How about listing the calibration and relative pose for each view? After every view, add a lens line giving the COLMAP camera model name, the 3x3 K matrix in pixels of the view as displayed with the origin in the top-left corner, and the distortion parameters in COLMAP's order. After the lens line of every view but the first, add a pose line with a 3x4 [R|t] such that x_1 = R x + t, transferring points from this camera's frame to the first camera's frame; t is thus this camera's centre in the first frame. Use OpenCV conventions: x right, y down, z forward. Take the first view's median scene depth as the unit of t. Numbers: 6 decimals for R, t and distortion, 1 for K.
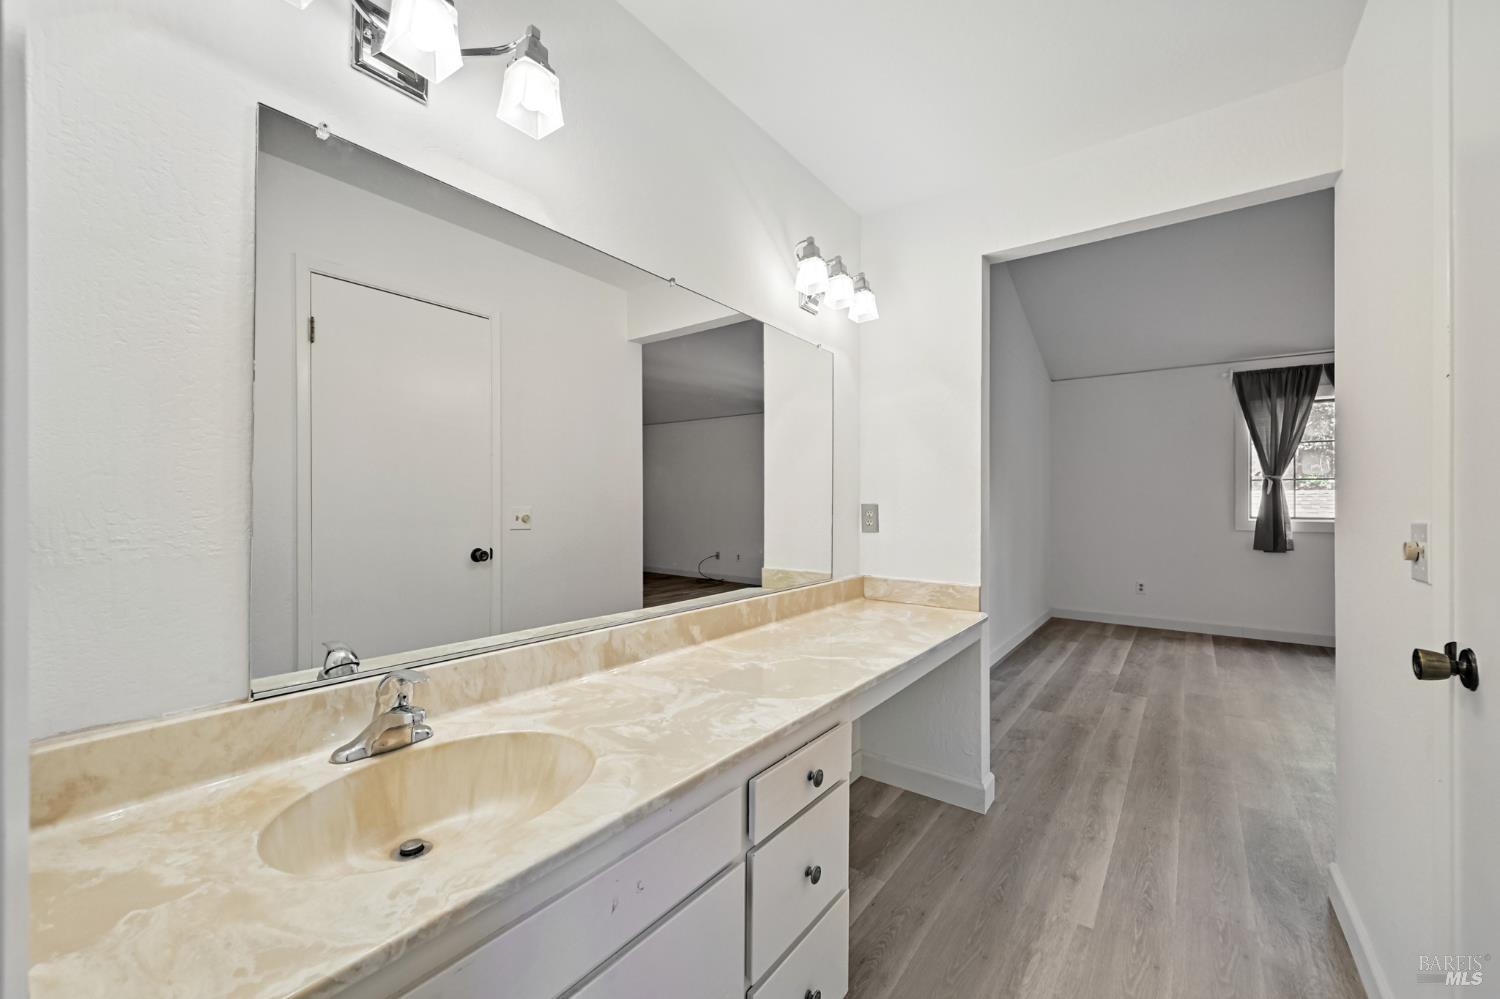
lens RADIAL K [[589.7, 0, 750.0], [0, 589.7, 499.5], [0, 0, 1]] dist [0.000244, -0.000018]
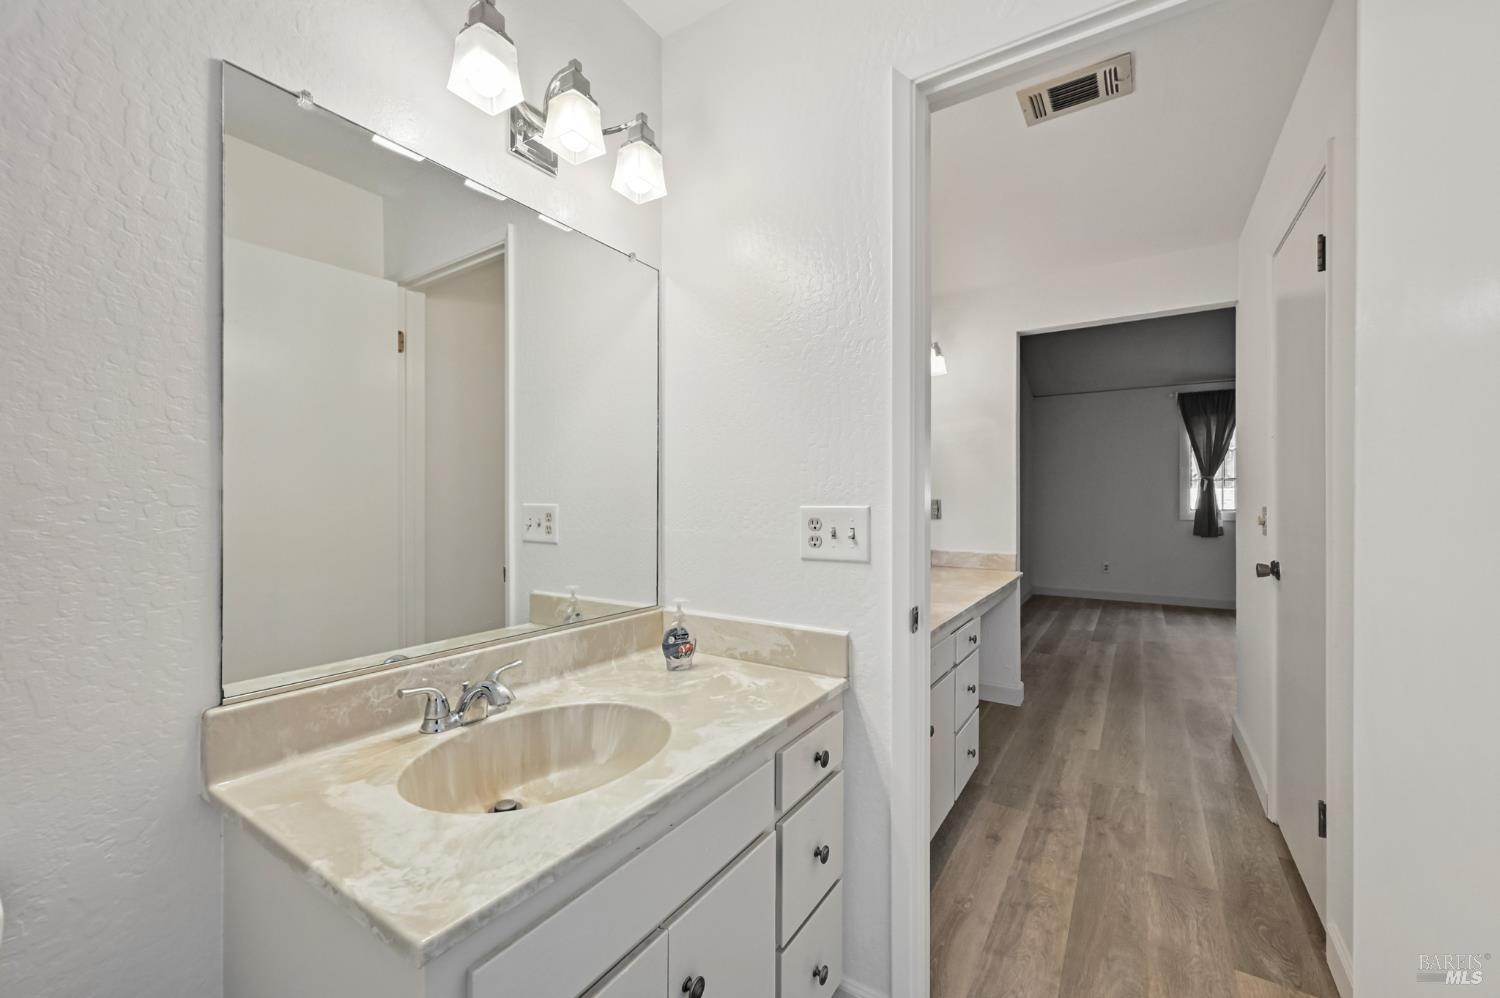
lens RADIAL K [[587.5, 0, 780.4], [0, 587.5, 499.4], [0, 0, 1]] dist [0.020478, -0.000045]
pose [[0.995475, -0.002863, 0.094978, -0.307557], [0.002447, 0.999987, 0.004496, 0.002853], [-0.094990, -0.004243, 0.995469, -0.380372]]
